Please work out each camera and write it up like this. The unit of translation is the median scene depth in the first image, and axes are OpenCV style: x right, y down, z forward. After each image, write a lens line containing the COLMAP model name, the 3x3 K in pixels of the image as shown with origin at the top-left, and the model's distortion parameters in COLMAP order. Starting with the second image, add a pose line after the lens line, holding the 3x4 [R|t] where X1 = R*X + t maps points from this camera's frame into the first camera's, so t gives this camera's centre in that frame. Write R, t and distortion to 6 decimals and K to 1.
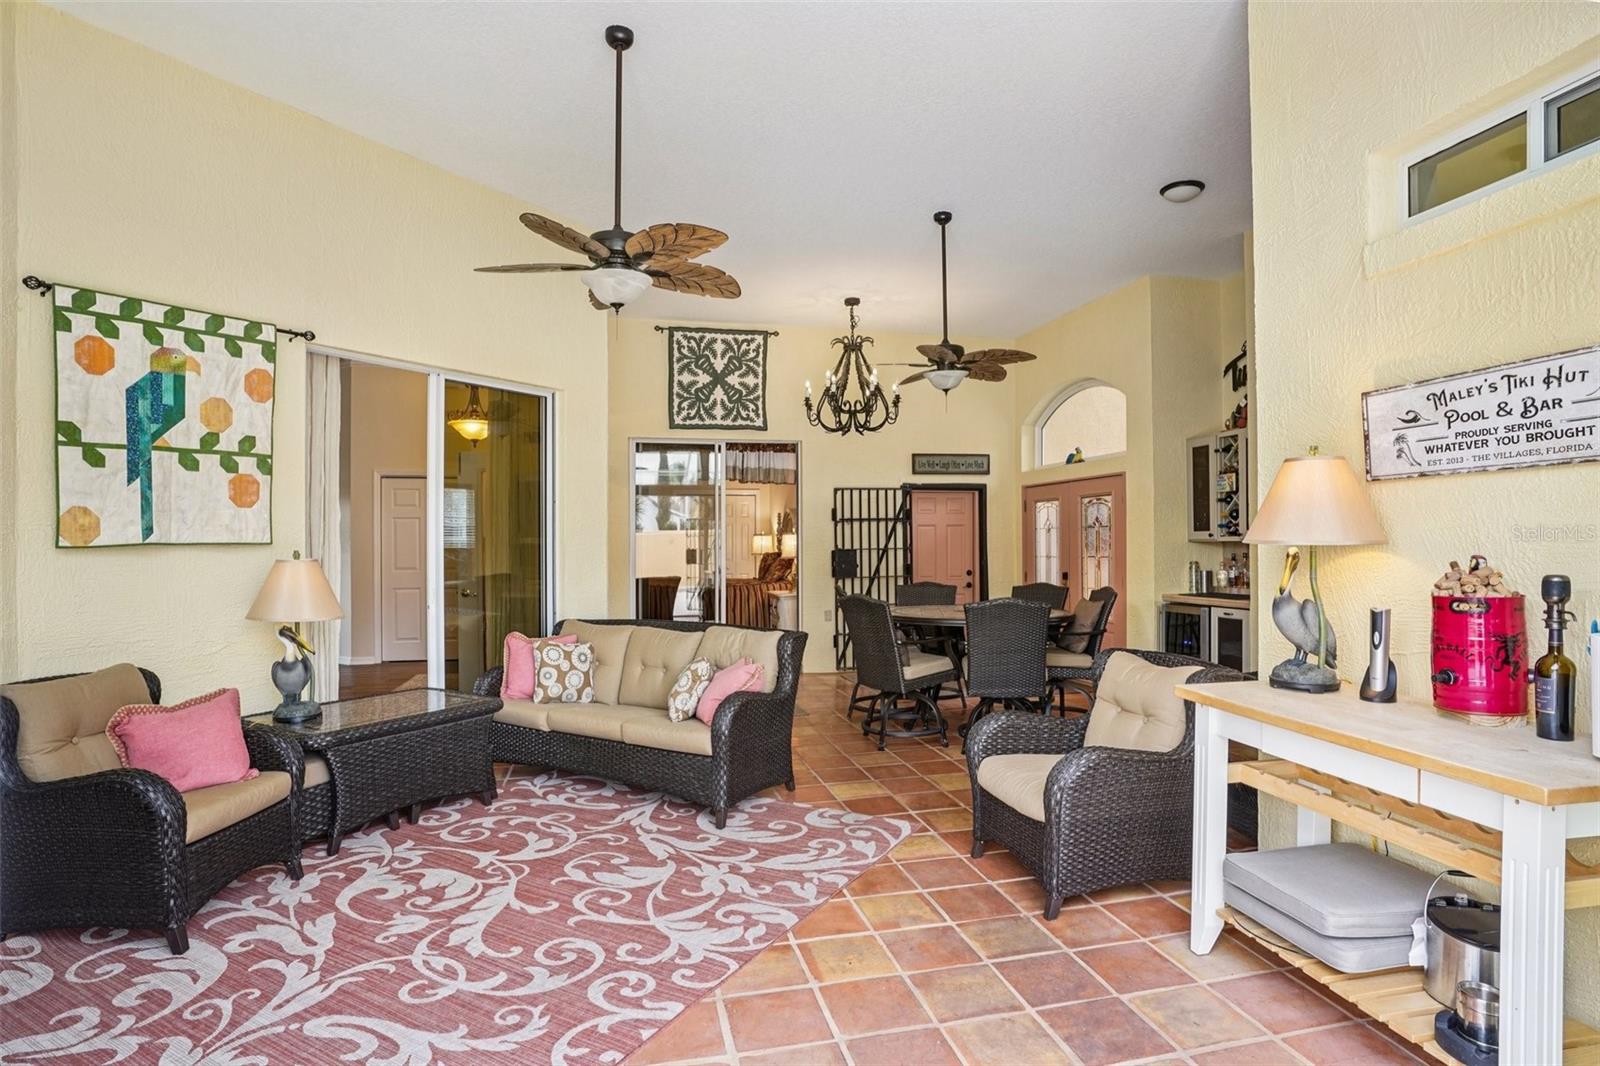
lens RADIAL K [[864.6, 0, 801.1], [0, 864.6, 544.0], [0, 0, 1]] dist [-0.054521, 0.043333]
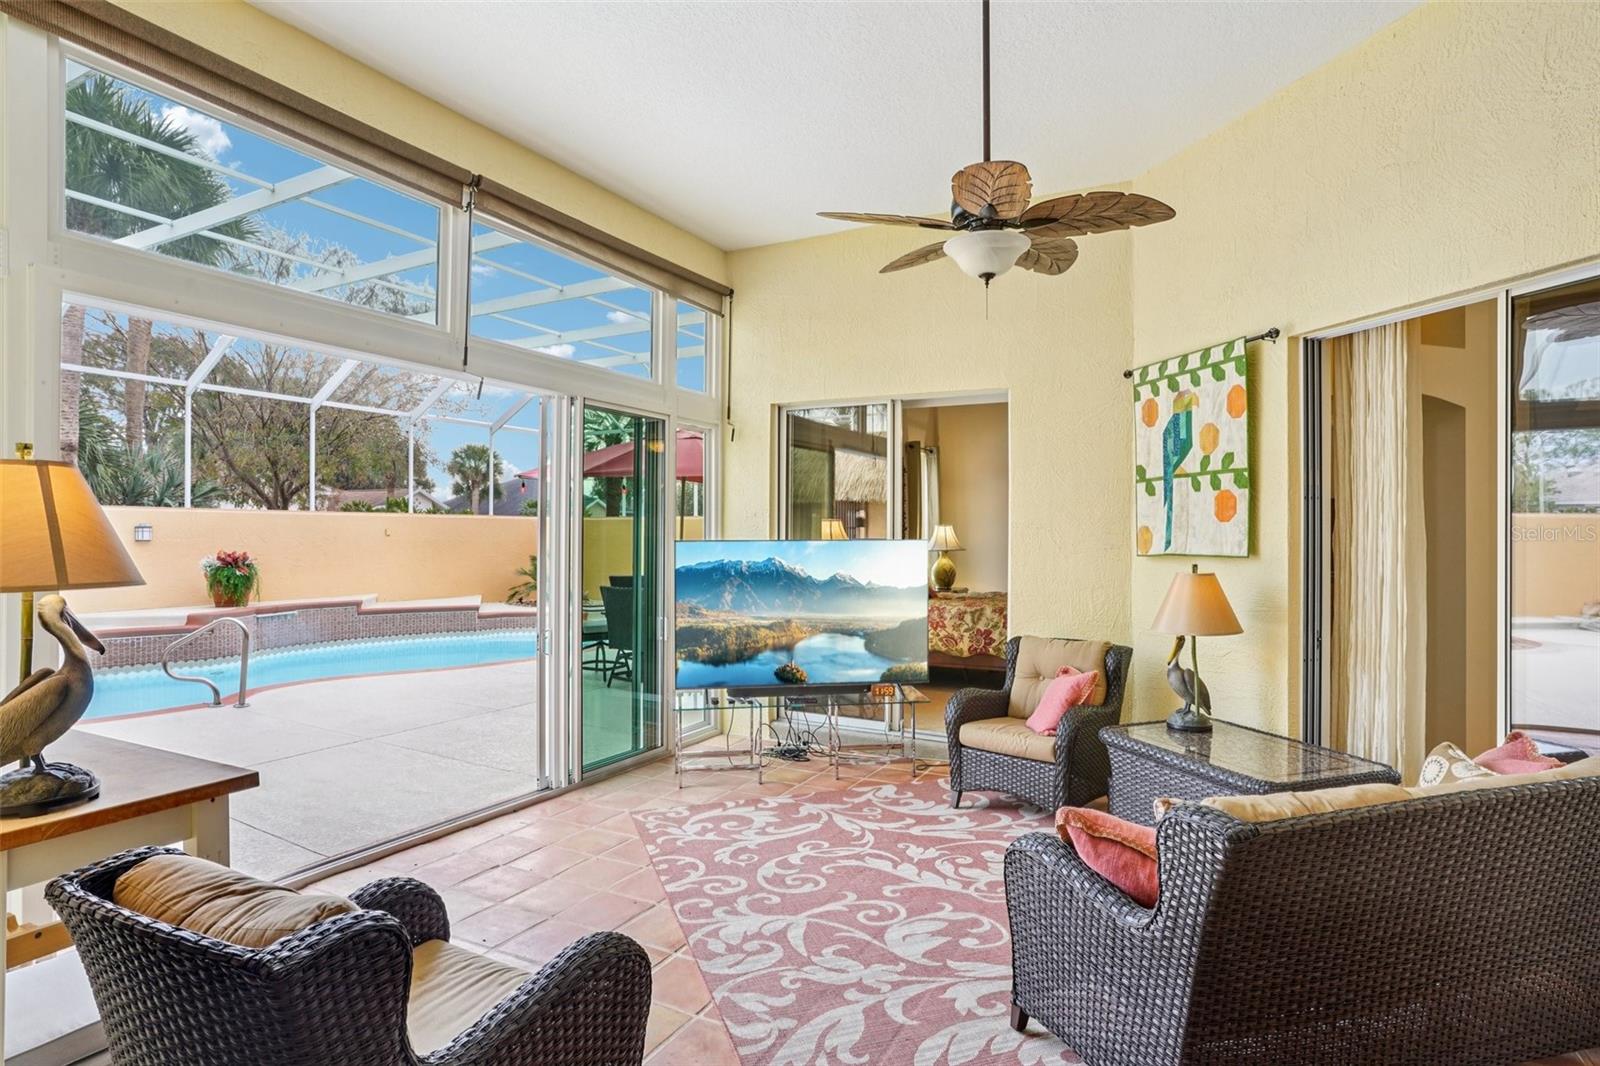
lens RADIAL K [[864.6, 0, 801.1], [0, 864.6, 544.0], [0, 0, 1]] dist [-0.054521, 0.043333]
pose [[-0.662326, 0.013494, -0.749094, 0.600381], [0.000629, 0.999847, 0.017454, -0.043143], [0.749215, 0.011089, -0.662234, 1.636768]]
